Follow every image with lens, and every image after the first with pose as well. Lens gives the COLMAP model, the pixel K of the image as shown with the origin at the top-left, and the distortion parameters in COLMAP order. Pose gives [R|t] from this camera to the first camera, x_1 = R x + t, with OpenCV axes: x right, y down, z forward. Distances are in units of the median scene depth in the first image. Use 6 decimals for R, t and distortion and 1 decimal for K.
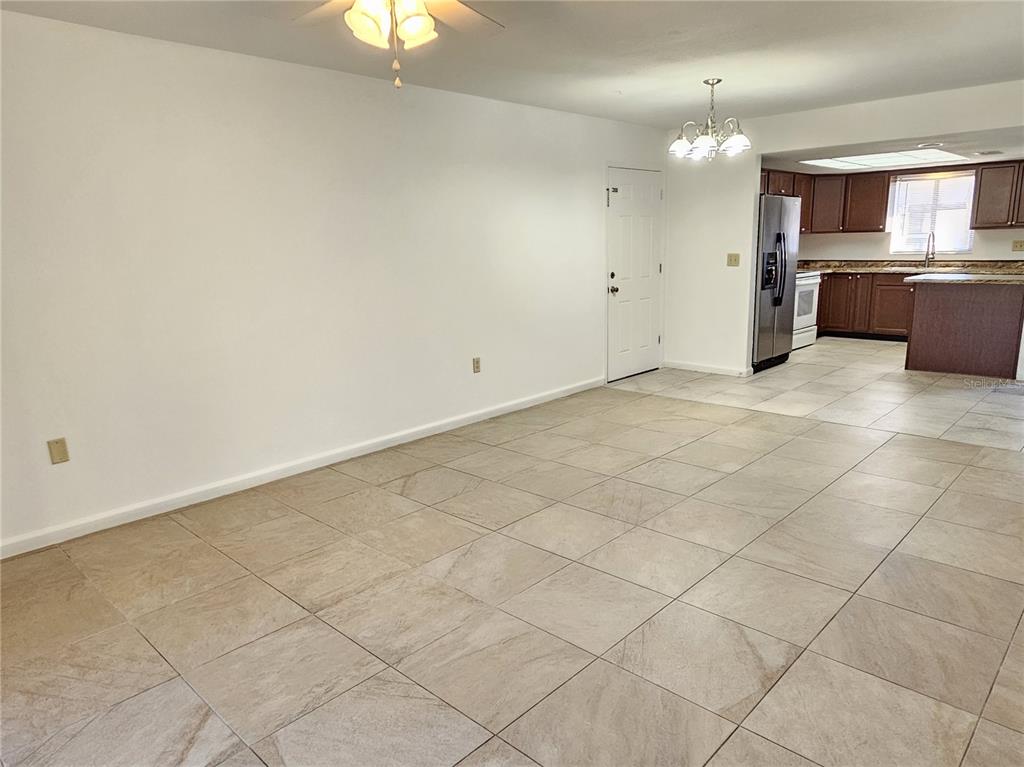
lens RADIAL K [[683.4, 0, 512.1], [0, 683.4, 383.2], [0, 0, 1]] dist [0.001238, 0.003007]
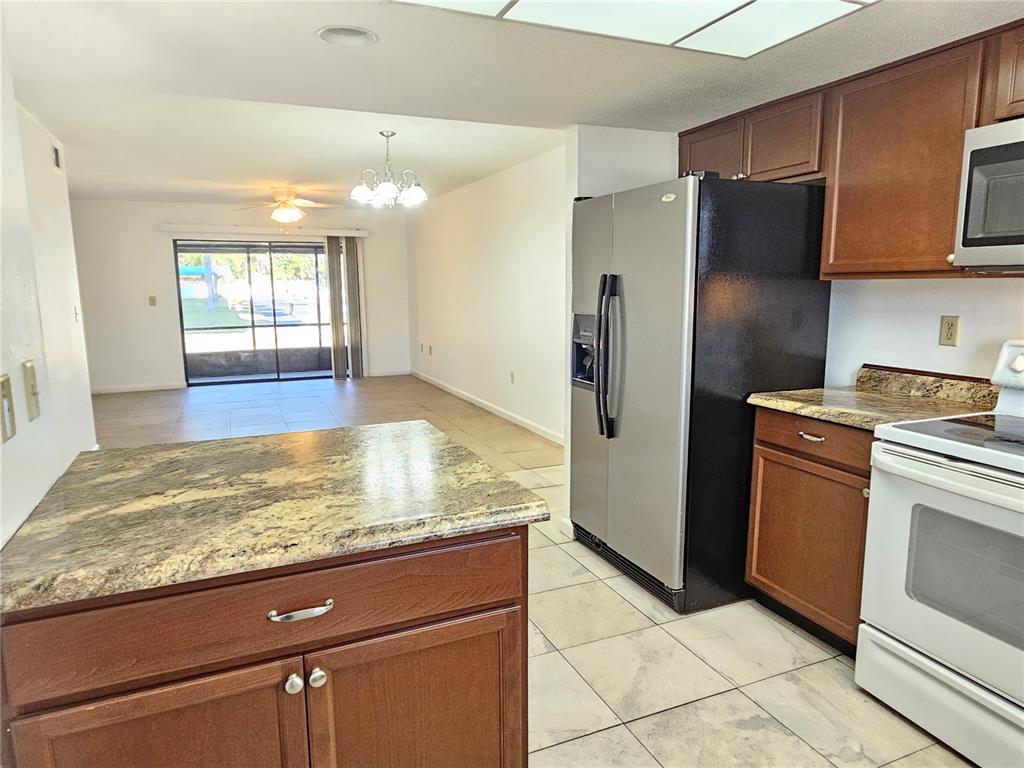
lens RADIAL K [[659.8, 0, 514.2], [0, 659.8, 388.0], [0, 0, 1]] dist [0.006761, -0.000493]
pose [[-0.394118, 0.173305, -0.902572, 0.861789], [-0.171812, 0.950854, 0.257599, -0.263774], [0.902858, 0.256597, -0.344973, 1.170298]]
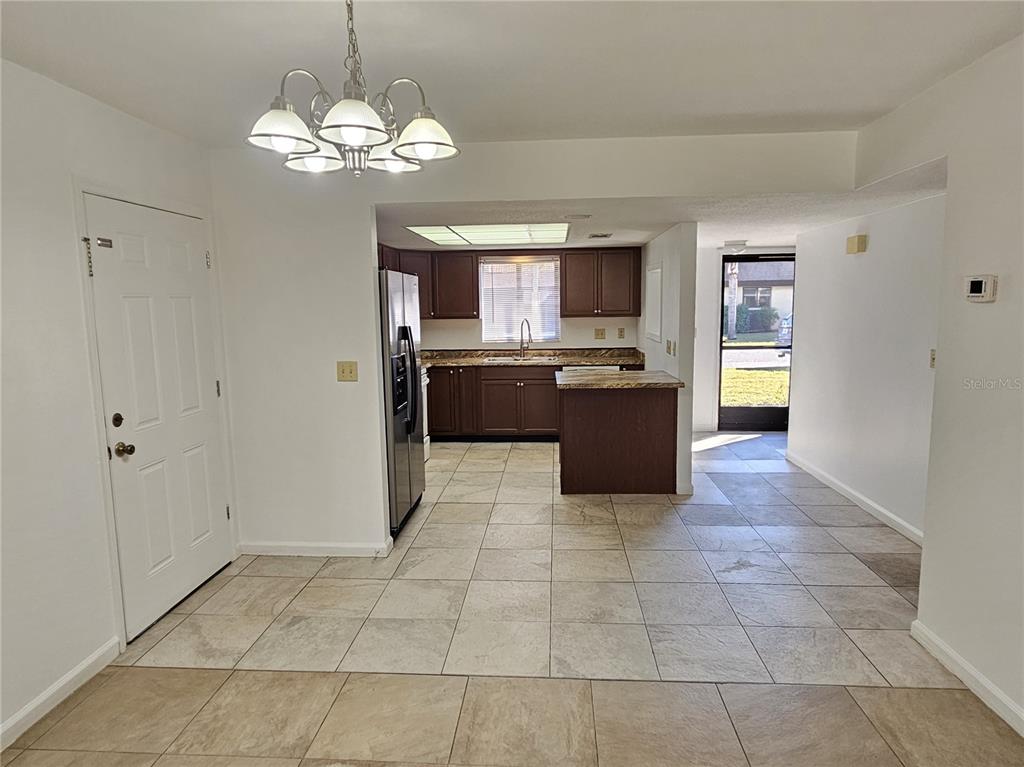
lens RADIAL K [[623.7, 0, 511.7], [0, 623.7, 382.9], [0, 0, 1]] dist [-0.008446, -0.000488]
pose [[0.770216, -0.066126, 0.634346, 0.086083], [0.126152, 0.990755, -0.049894, -0.127588], [-0.625183, 0.118454, 0.771437, 0.495383]]
